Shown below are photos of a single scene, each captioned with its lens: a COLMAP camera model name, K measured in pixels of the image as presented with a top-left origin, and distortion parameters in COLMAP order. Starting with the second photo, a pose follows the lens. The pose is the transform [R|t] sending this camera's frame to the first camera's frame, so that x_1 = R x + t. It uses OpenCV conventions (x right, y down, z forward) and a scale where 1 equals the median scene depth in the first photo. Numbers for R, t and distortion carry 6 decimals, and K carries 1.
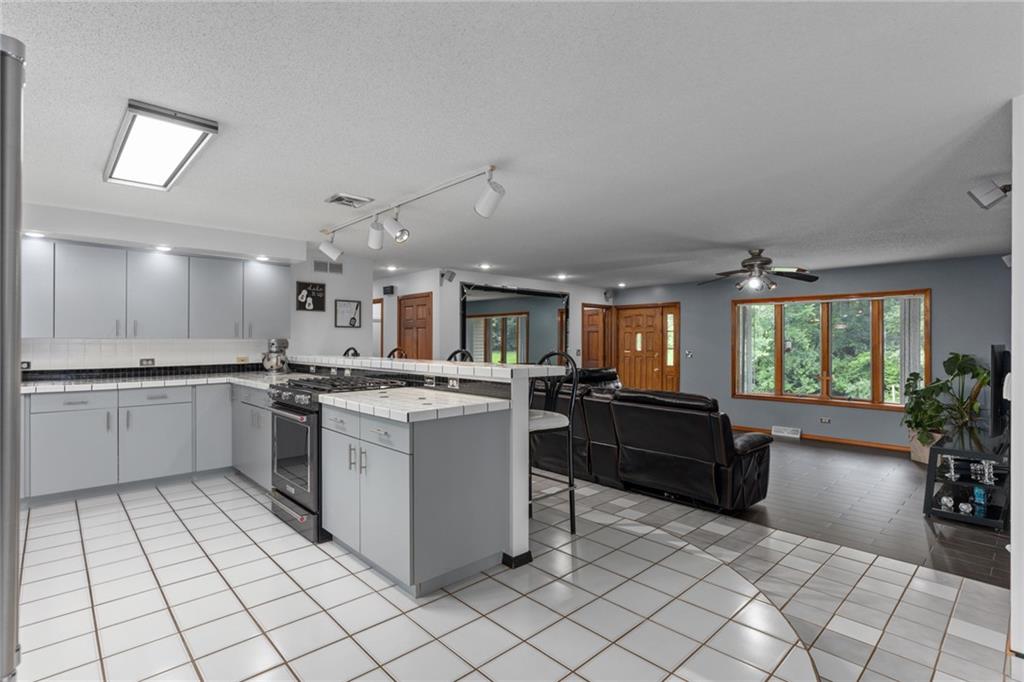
lens RADIAL K [[502.0, 0, 514.7], [0, 502.0, 339.9], [0, 0, 1]] dist [-0.005392, -0.001341]
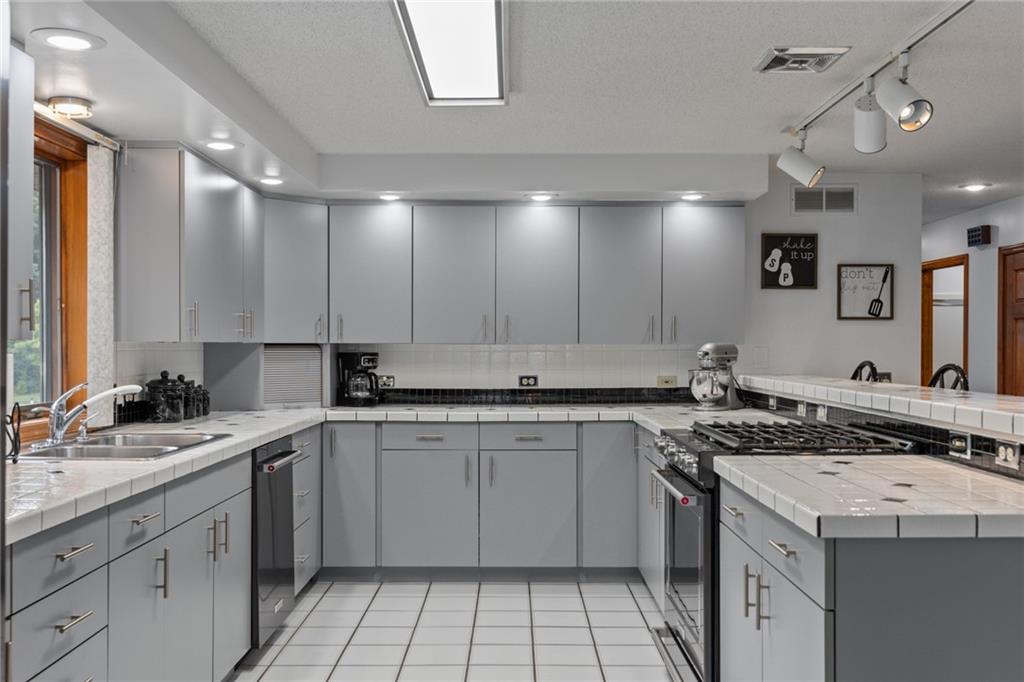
lens RADIAL K [[978.9, 0, 503.5], [0, 978.9, 345.6], [0, 0, 1]] dist [0.018834, 0.000000]
pose [[0.723442, 0.001826, -0.690383, 0.091825], [0.000909, 0.999993, 0.003597, -0.004381], [0.690385, -0.003230, 0.723435, 0.088264]]
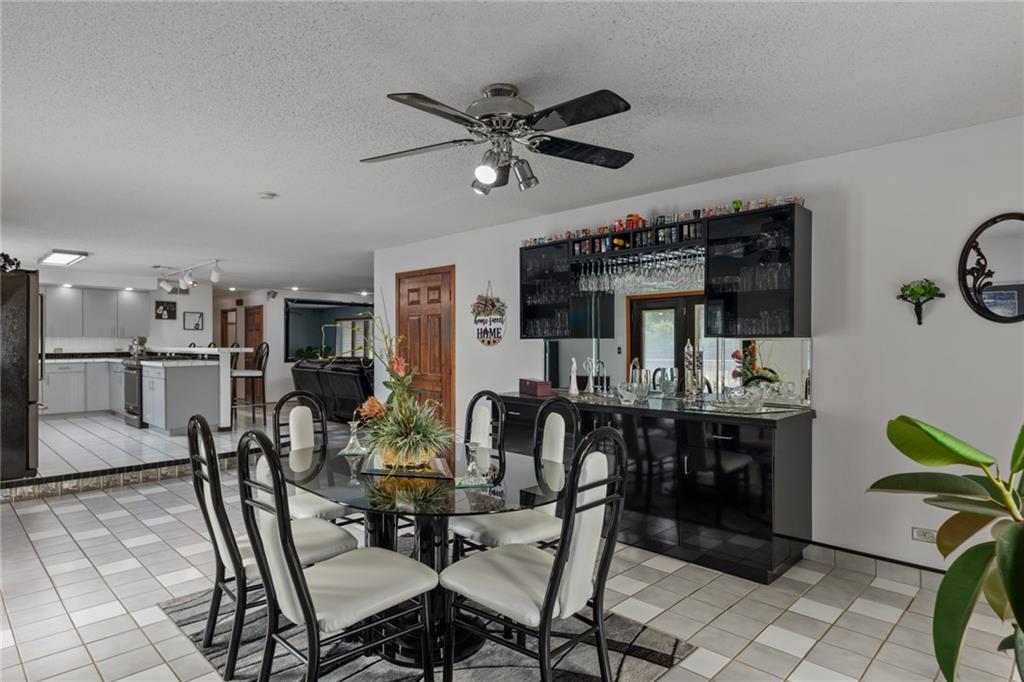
lens RADIAL K [[580.8, 0, 515.6], [0, 580.8, 346.8], [0, 0, 1]] dist [0.019258, -0.000196]
pose [[0.999349, -0.001867, 0.036029, 0.768386], [0.001508, 0.999949, 0.009999, 0.014516], [-0.036046, -0.009938, 0.999301, -1.078734]]
